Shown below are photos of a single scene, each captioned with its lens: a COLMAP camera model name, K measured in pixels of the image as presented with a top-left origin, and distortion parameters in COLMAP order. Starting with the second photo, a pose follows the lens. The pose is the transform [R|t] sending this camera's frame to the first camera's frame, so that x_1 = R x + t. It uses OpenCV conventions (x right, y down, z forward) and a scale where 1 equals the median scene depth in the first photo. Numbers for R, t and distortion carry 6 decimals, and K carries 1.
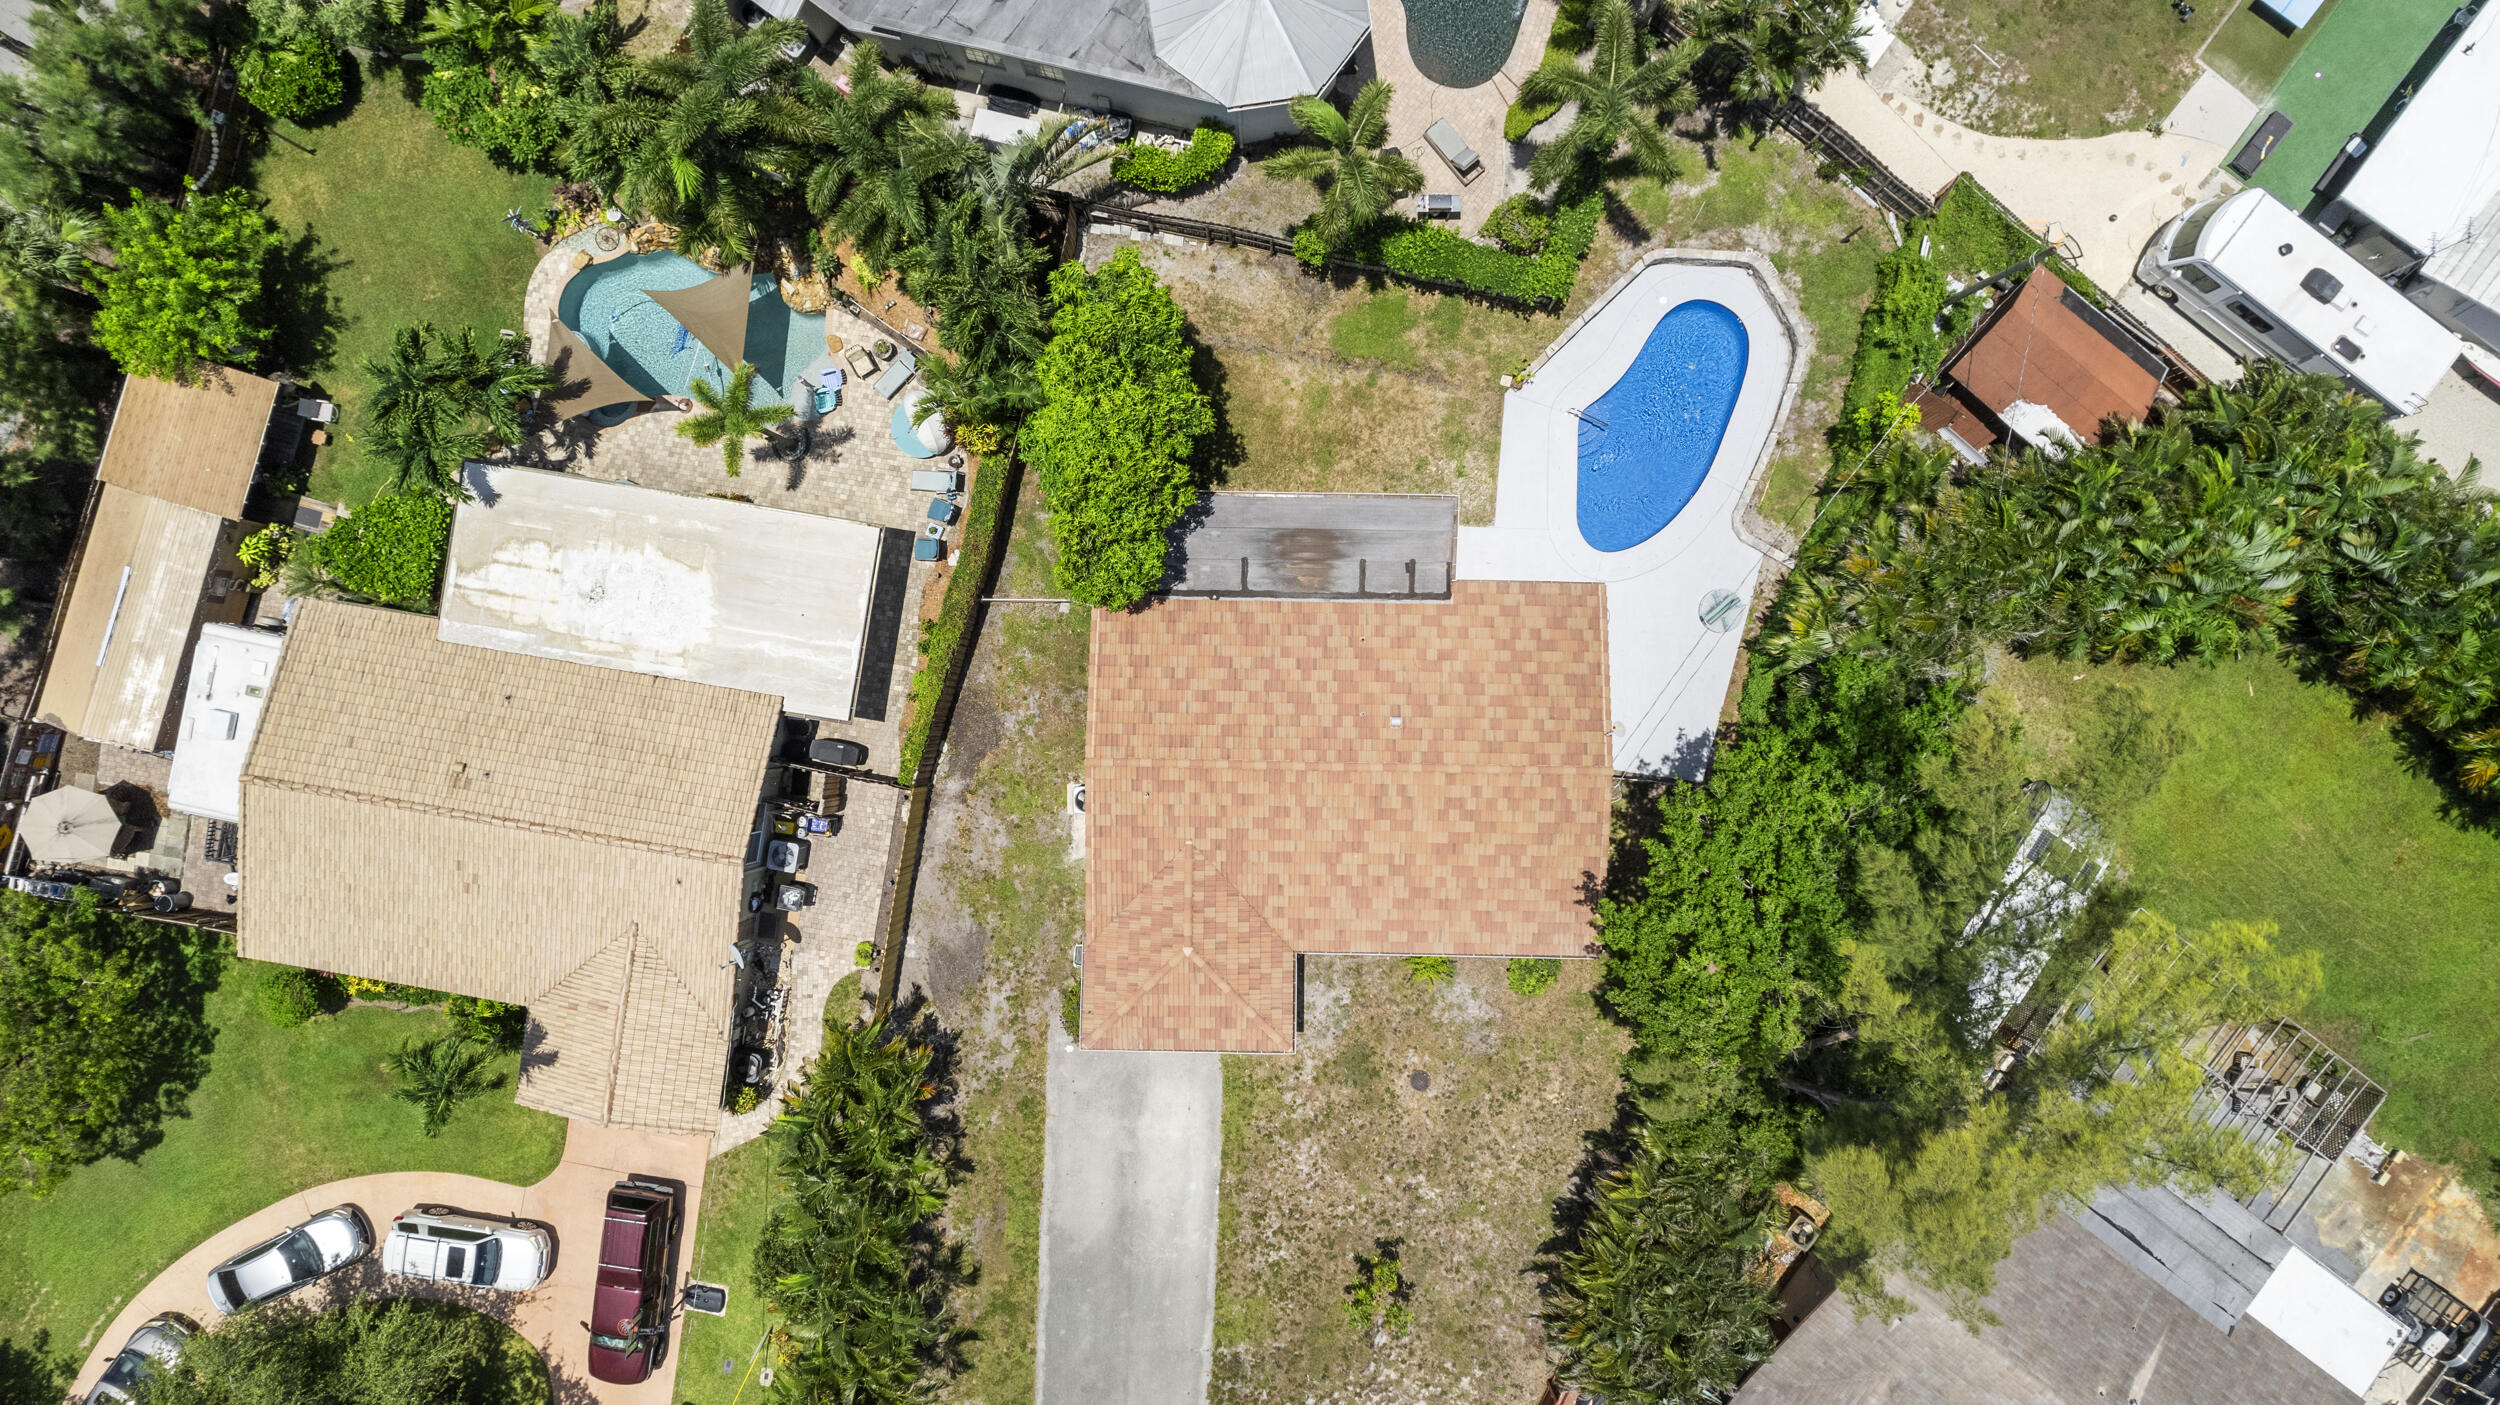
lens RADIAL K [[1597.0, 0, 1256.1], [0, 1597.0, 712.4], [0, 0, 1]] dist [-0.077552, 0.069246]
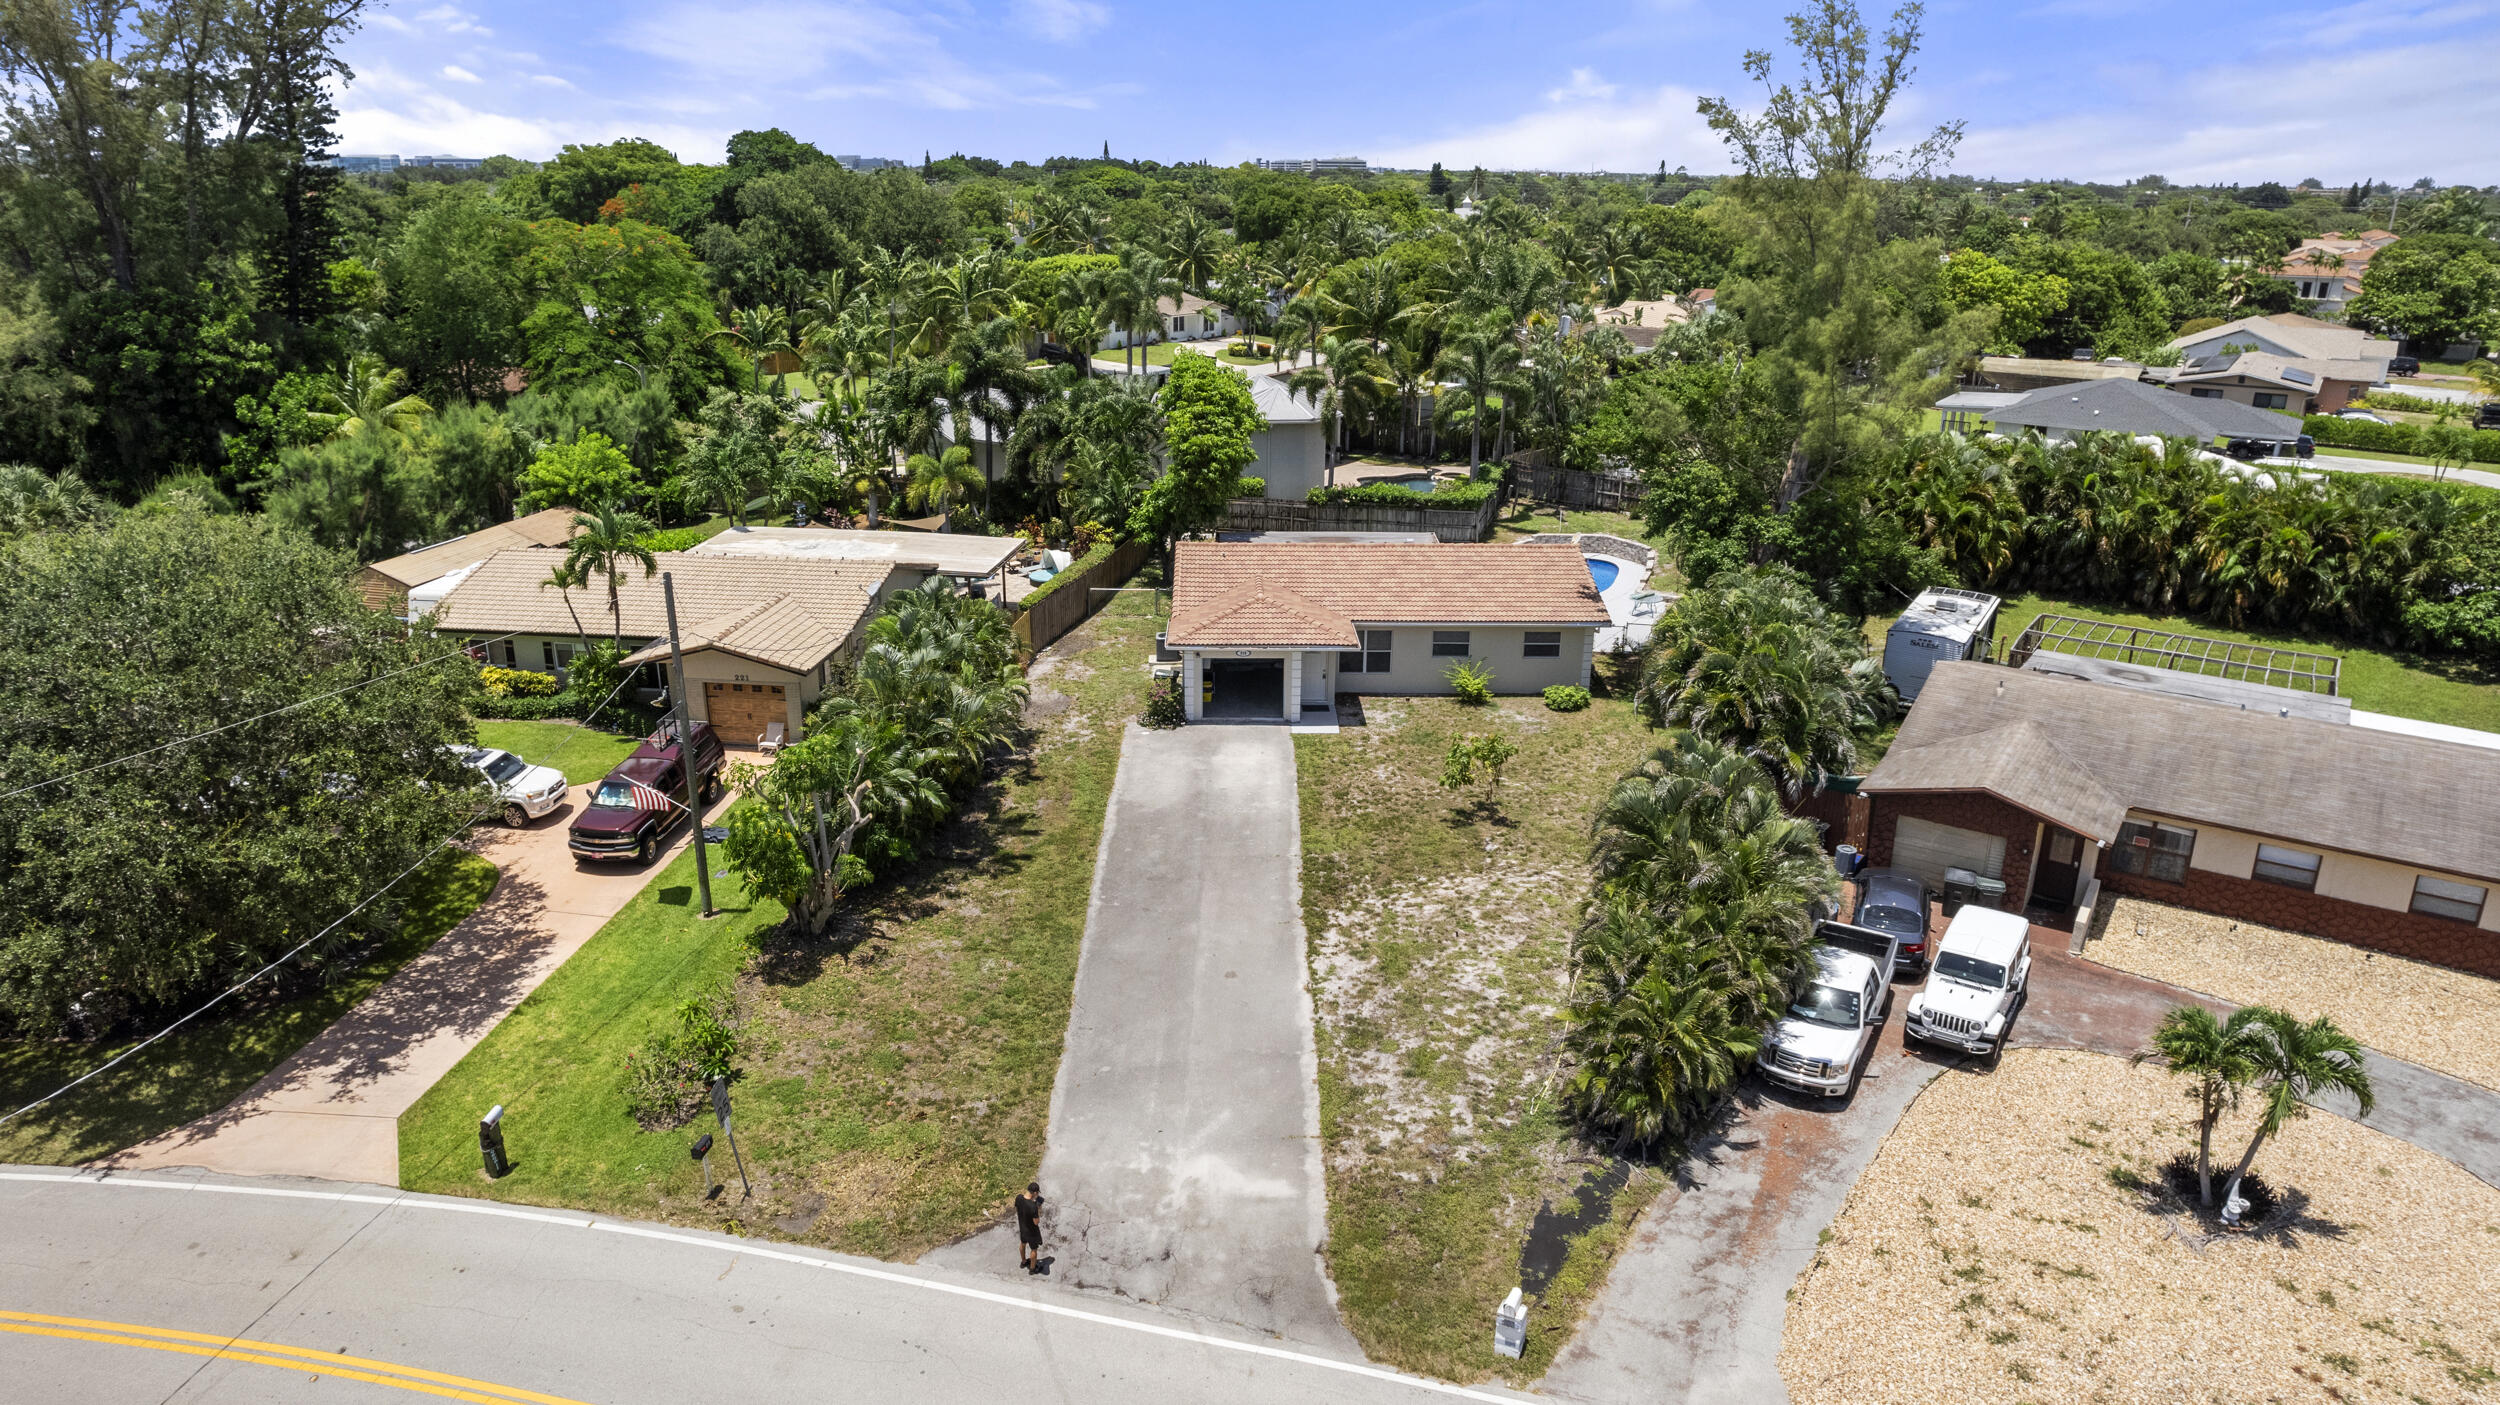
lens RADIAL K [[1602.6, 0, 1257.4], [0, 1602.6, 691.2], [0, 0, 1]] dist [-0.083906, 0.081663]
pose [[0.999016, -0.001123, 0.044339, -0.091825], [0.042170, 0.333857, -0.941680, 1.214556], [-0.013745, 0.942623, 0.333576, 0.635761]]
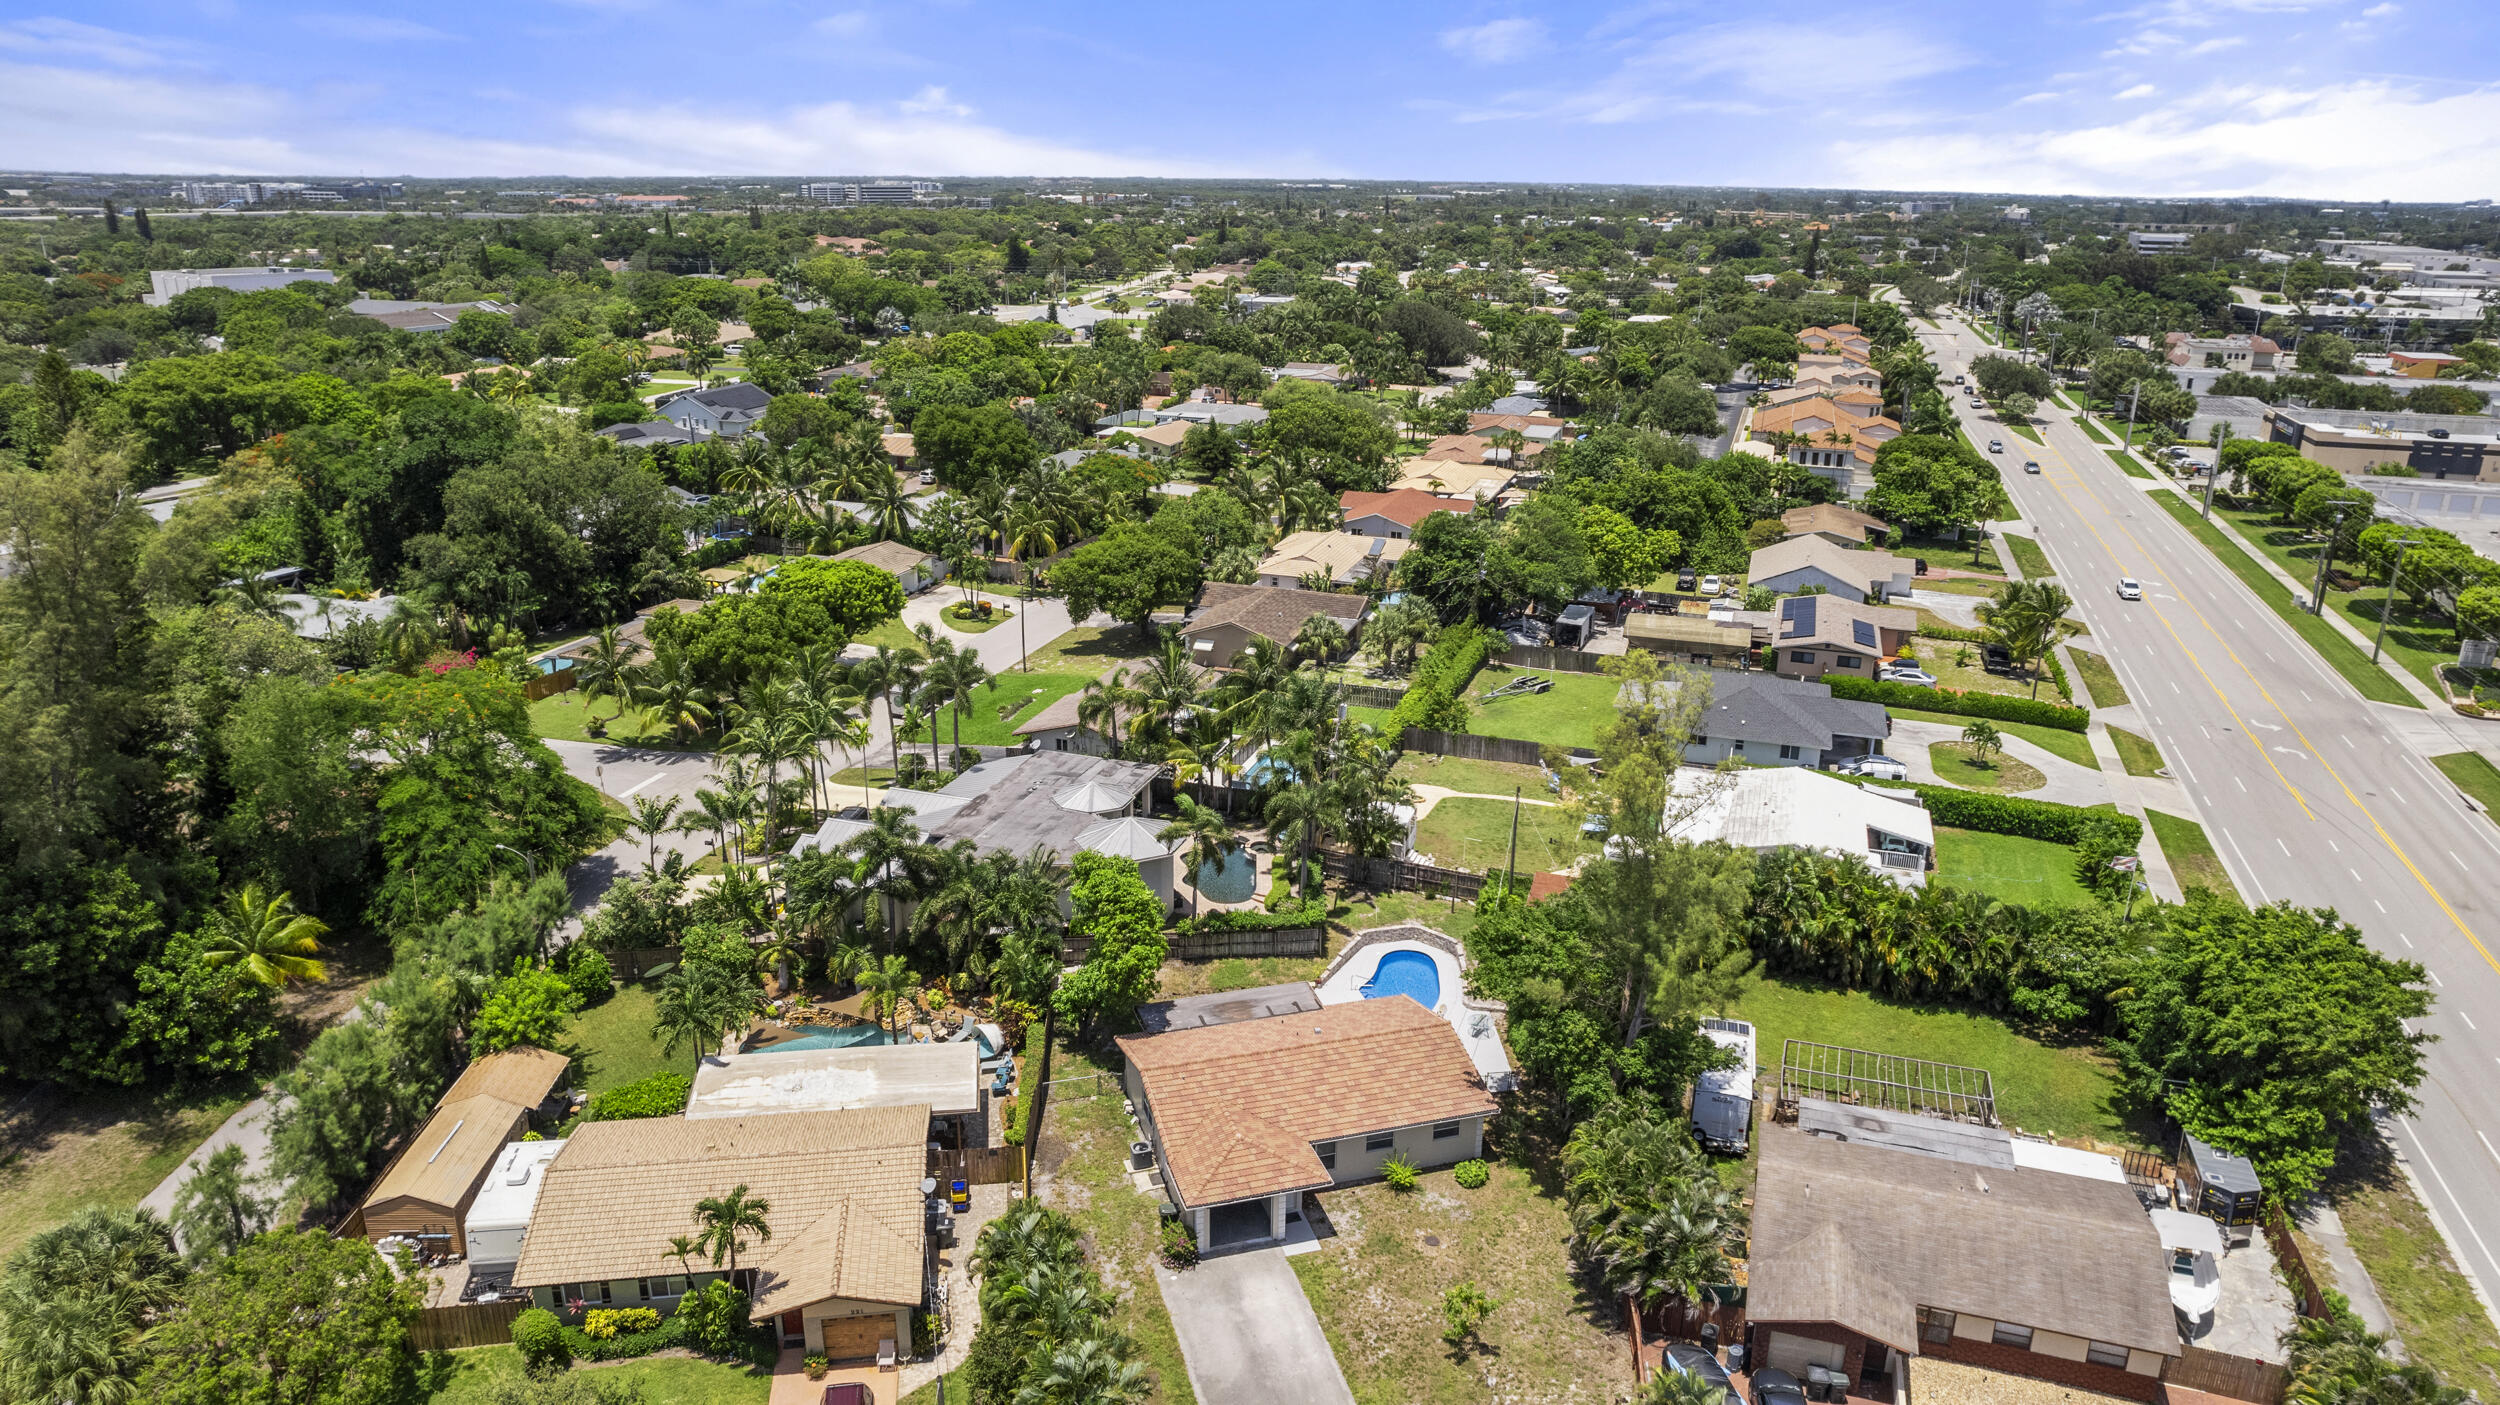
lens RADIAL K [[1602.6, 0, 1257.4], [0, 1602.6, 691.2], [0, 0, 1]] dist [-0.083906, 0.081663]
pose [[0.949480, -0.085289, 0.302014, -0.409426], [0.313224, 0.317152, -0.895157, 1.259671], [-0.019438, 0.944532, 0.327844, 0.126295]]
